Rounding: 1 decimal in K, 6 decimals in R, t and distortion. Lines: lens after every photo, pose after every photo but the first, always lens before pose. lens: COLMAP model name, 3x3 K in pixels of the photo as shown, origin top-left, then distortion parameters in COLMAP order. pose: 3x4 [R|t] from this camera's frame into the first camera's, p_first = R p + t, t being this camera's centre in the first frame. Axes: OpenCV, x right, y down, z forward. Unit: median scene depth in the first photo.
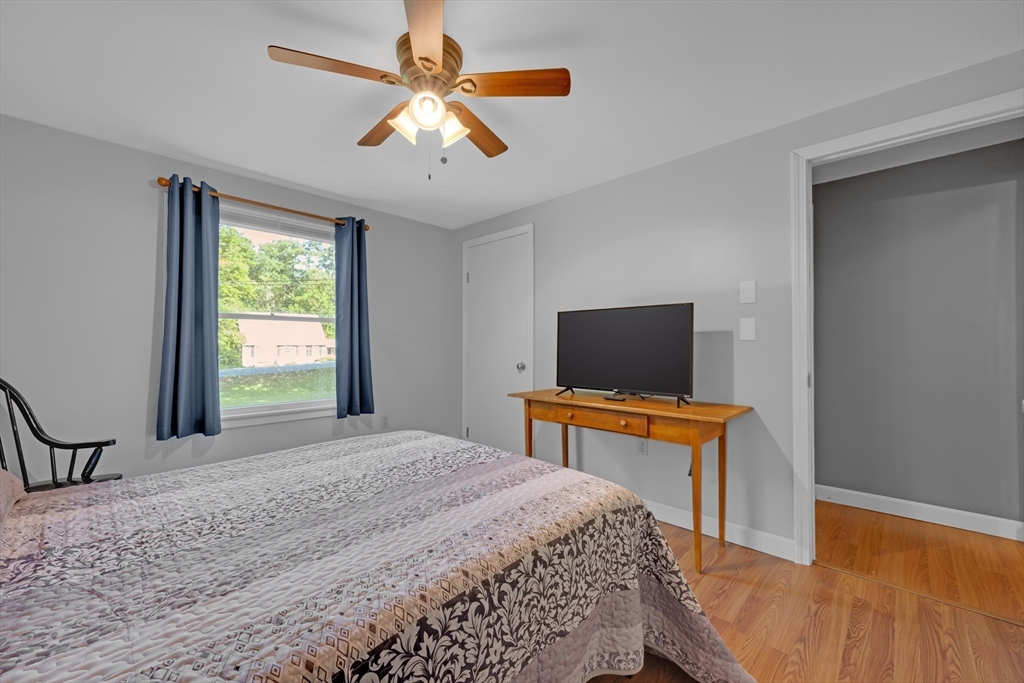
lens RADIAL K [[409.7, 0, 514.6], [0, 409.7, 342.8], [0, 0, 1]] dist [-0.000308, 0.000043]
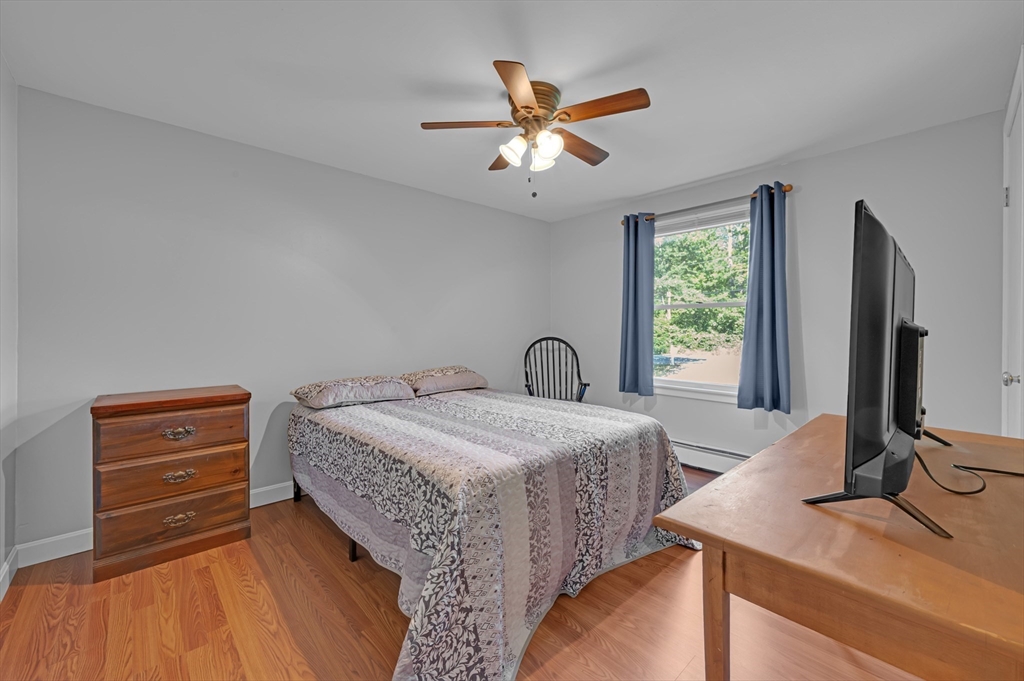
lens RADIAL K [[416.4, 0, 506.6], [0, 416.4, 339.7], [0, 0, 1]] dist [0.000196, 0.000176]
pose [[-0.070936, 0.026953, -0.997117, 0.651787], [0.007188, 0.999623, 0.026510, -0.002131], [0.997455, -0.005287, -0.071103, 0.614631]]
